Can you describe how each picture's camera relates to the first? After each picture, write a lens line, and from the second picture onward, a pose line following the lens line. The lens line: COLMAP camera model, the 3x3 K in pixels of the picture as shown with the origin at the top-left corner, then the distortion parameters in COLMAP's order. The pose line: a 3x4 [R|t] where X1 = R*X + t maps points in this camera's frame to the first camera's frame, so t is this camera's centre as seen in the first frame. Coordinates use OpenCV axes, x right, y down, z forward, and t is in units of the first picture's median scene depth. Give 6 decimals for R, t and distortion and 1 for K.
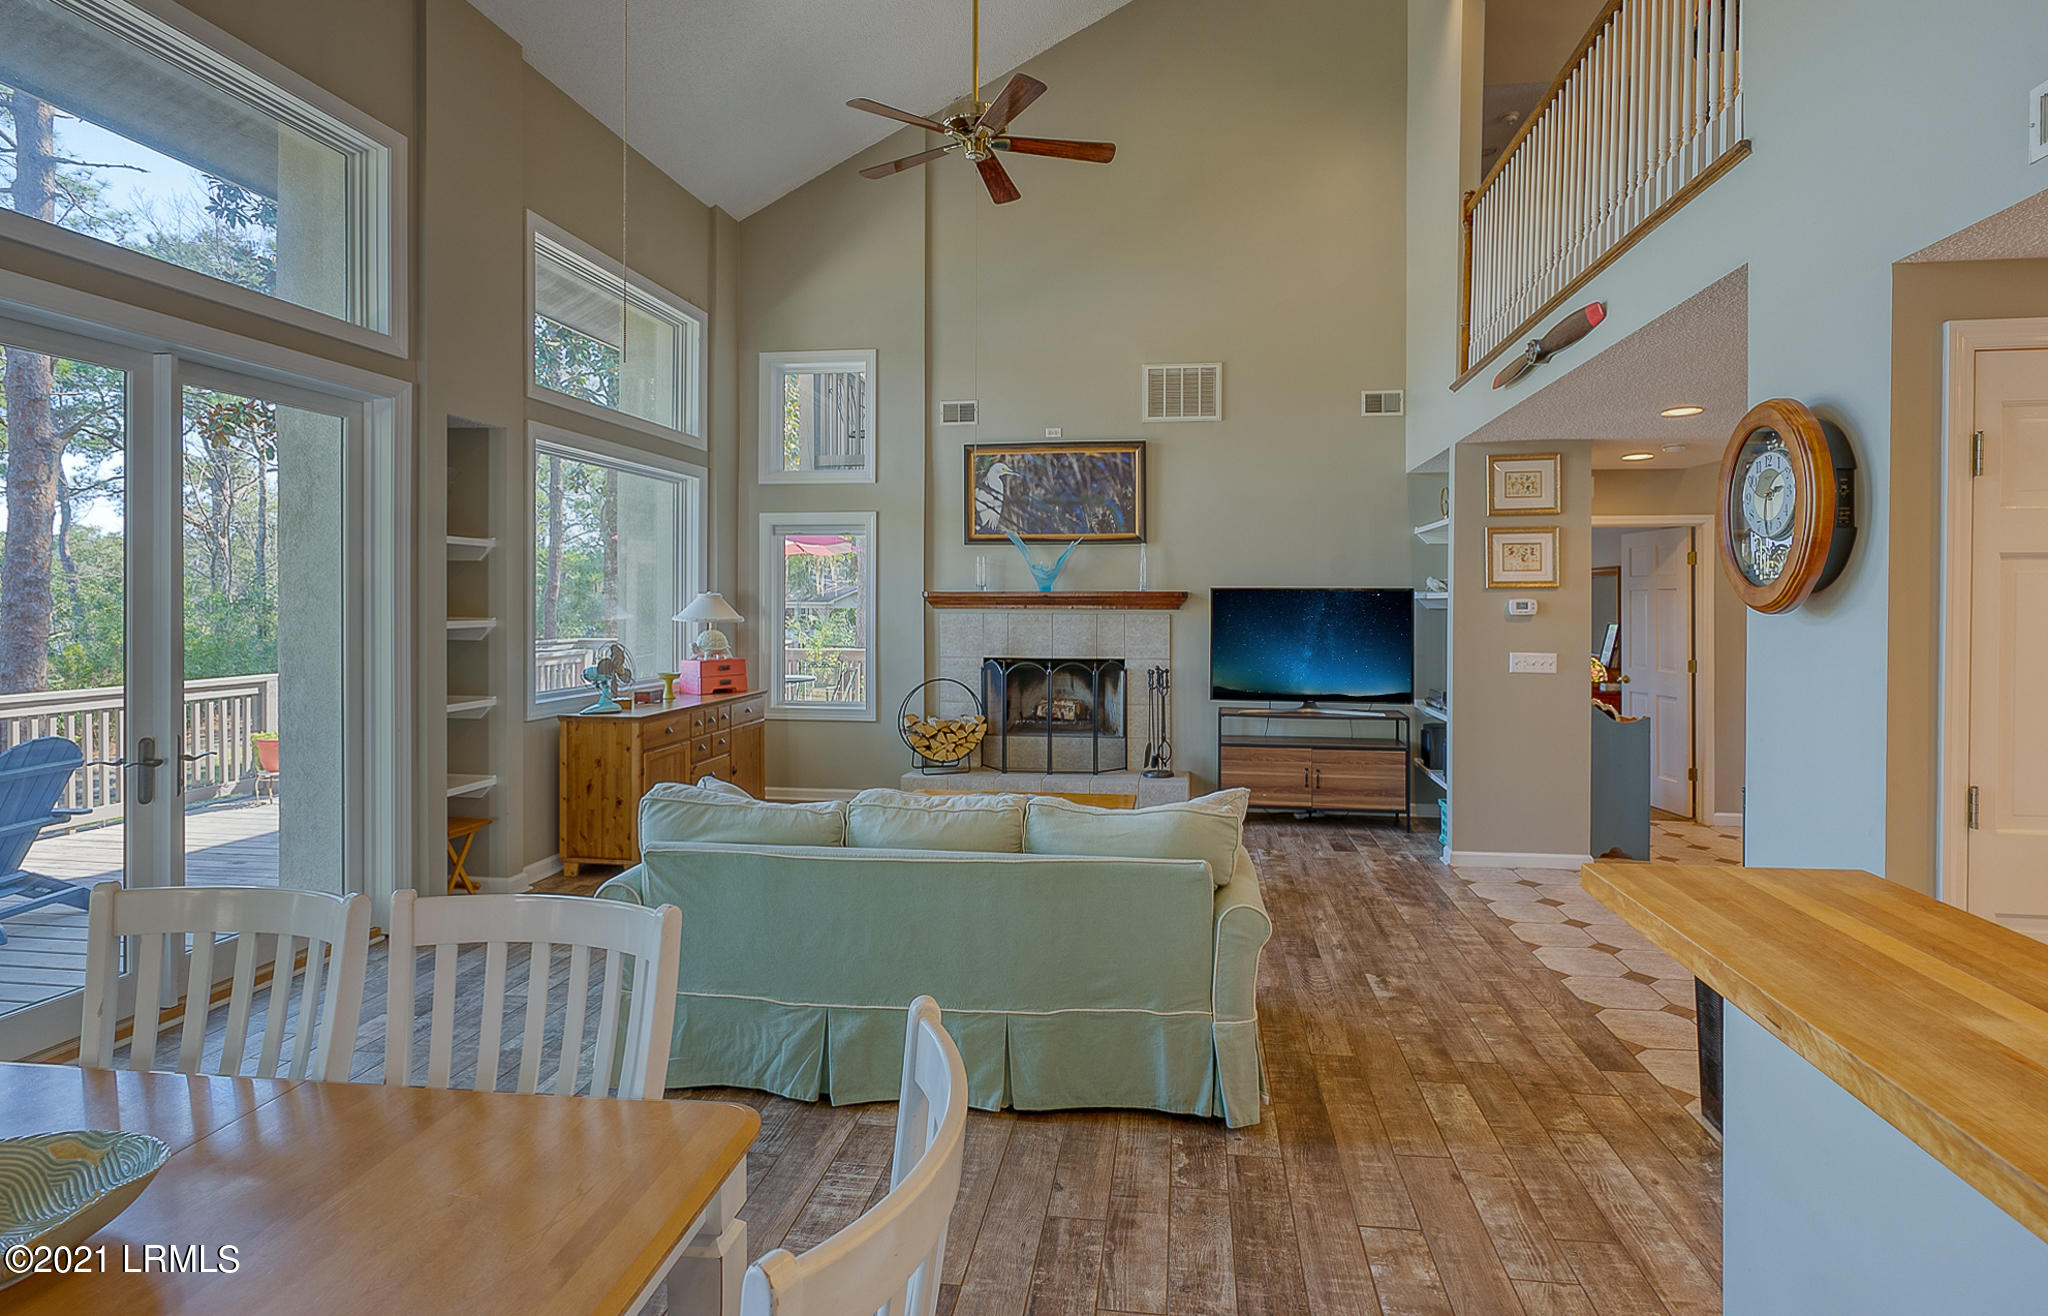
lens RADIAL K [[1007.7, 0, 1065.4], [0, 1007.7, 599.9], [0, 0, 1]] dist [0.008975, -0.000537]
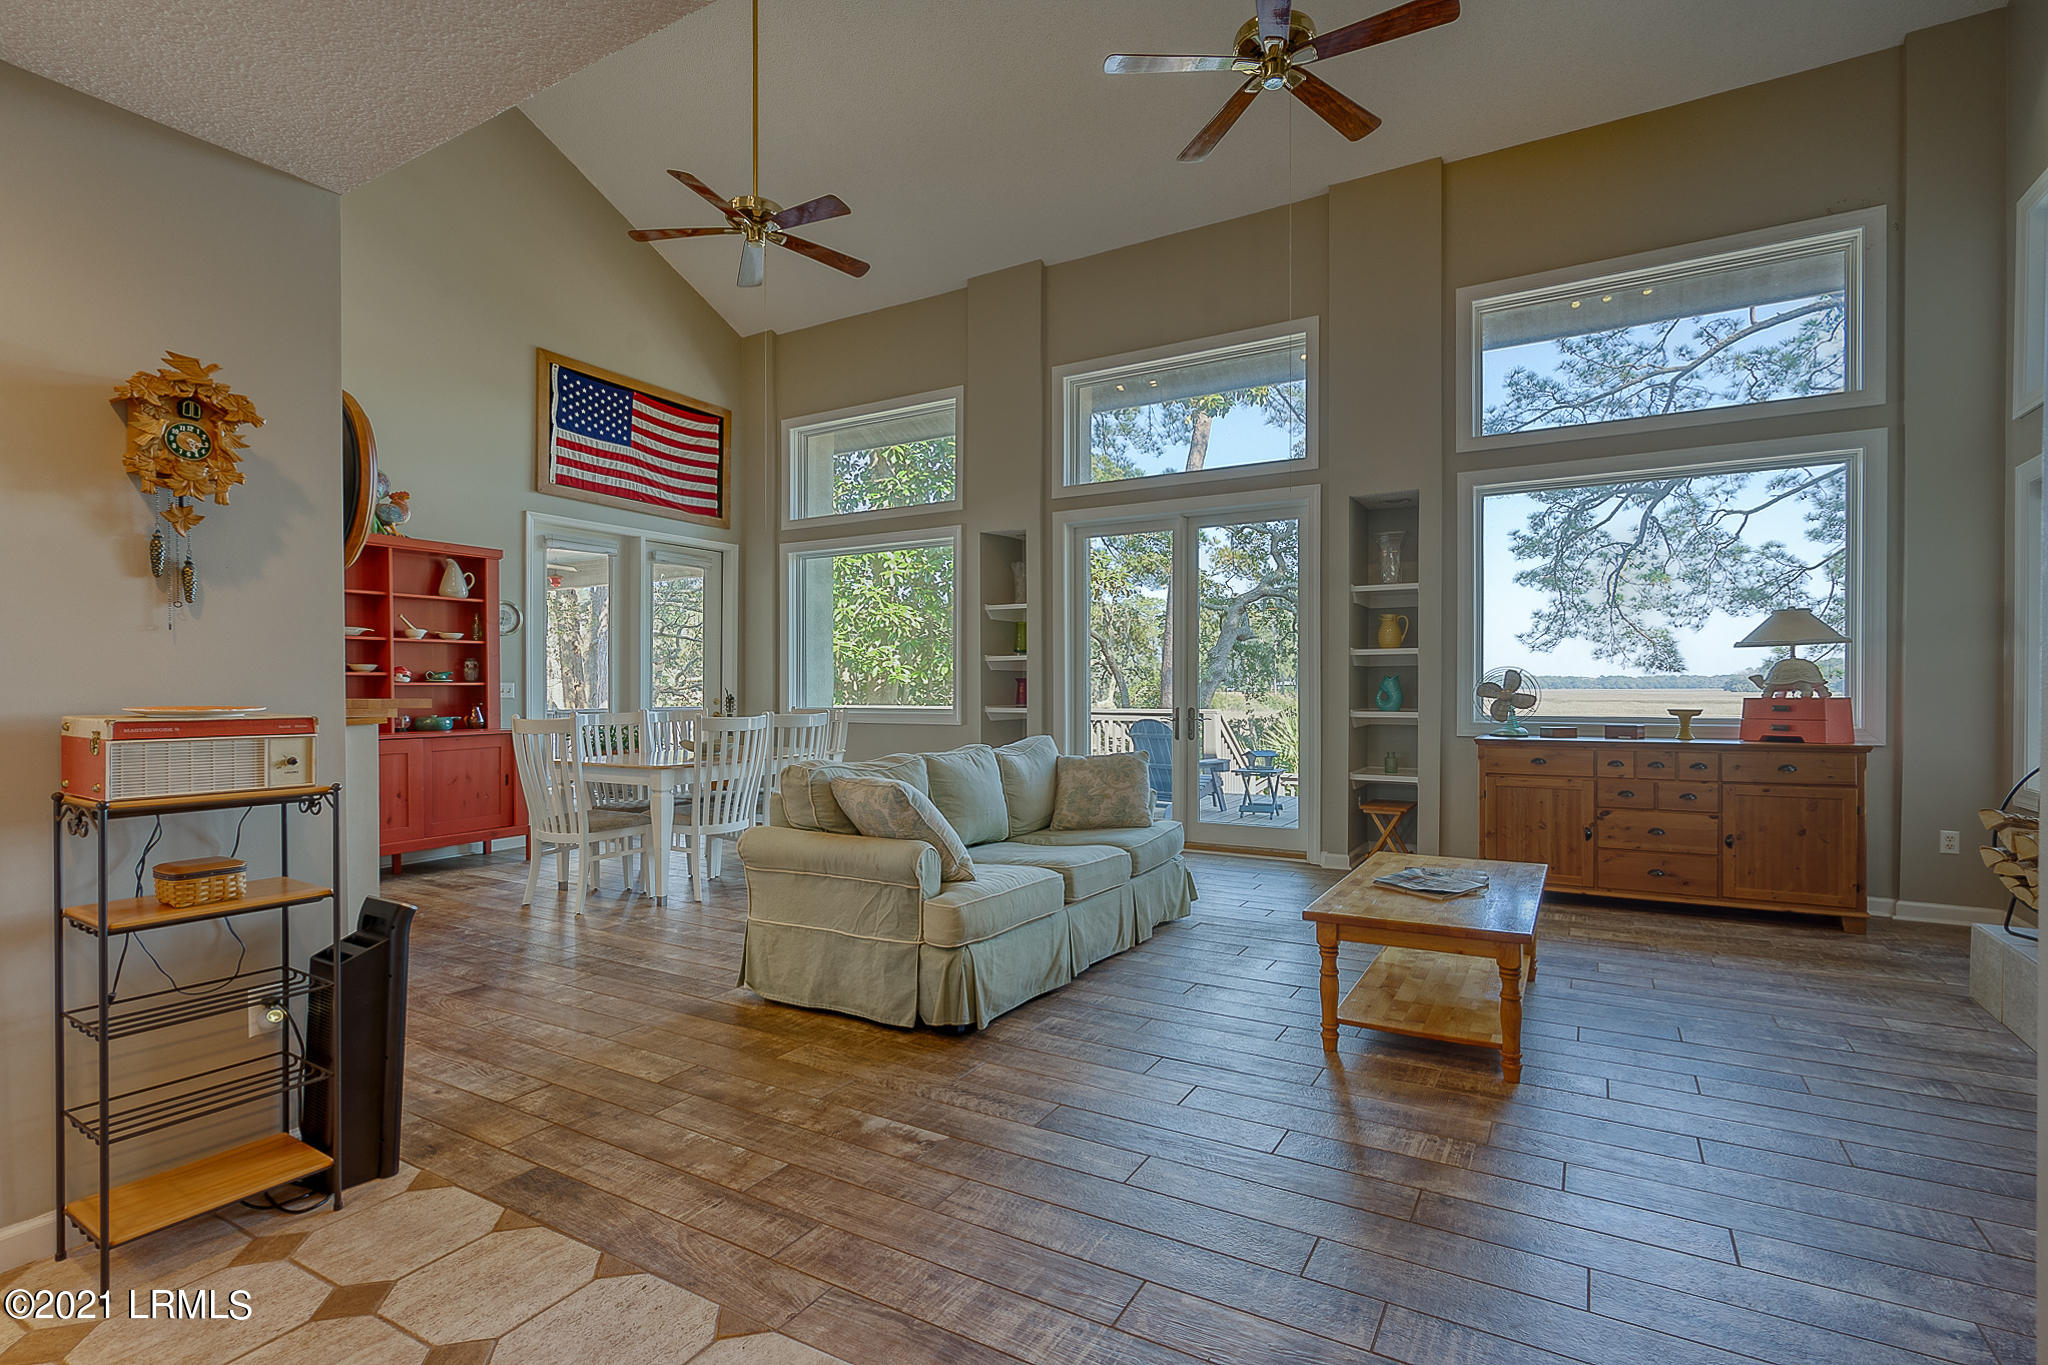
lens RADIAL K [[947.7, 0, 1036.7], [0, 947.7, 710.9], [0, 0, 1]] dist [-0.006347, 0.001710]
pose [[-0.389017, 0.010758, -0.921168, 0.459724], [0.000299, 0.999933, 0.011551, 0.057239], [0.921231, 0.004218, -0.388994, 0.723250]]
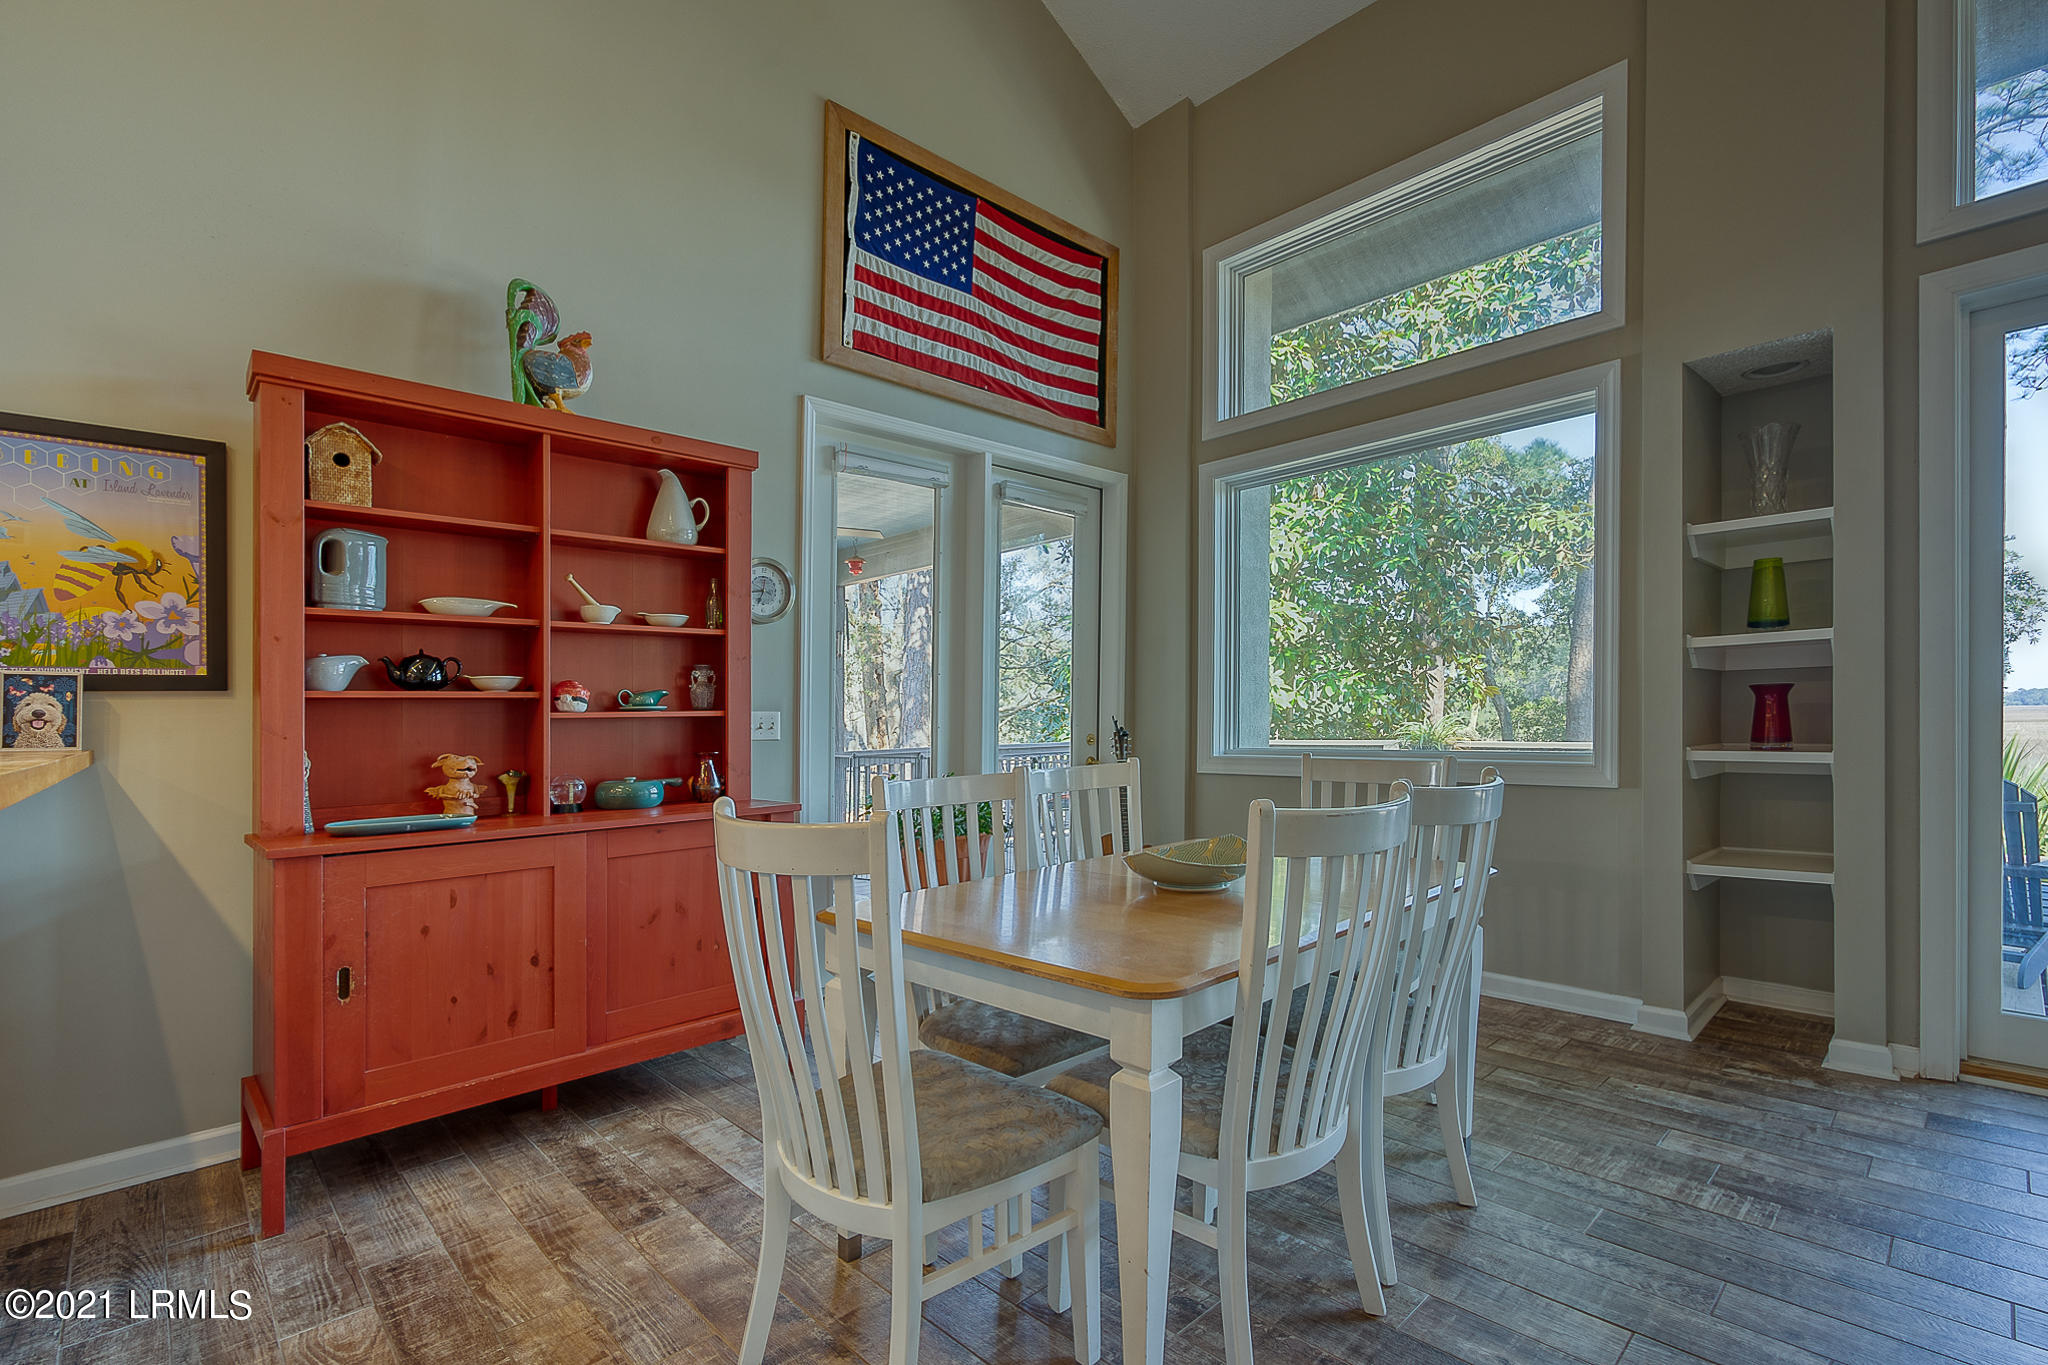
lens RADIAL K [[947.7, 0, 1055.0], [0, 947.7, 707.3], [0, 0, 1]] dist [-0.006347, 0.001710]
pose [[-0.622585, -0.001844, -0.782550, 0.108506], [0.003273, 0.999982, -0.004961, 0.047445], [0.782545, -0.005650, -0.622568, 0.318990]]
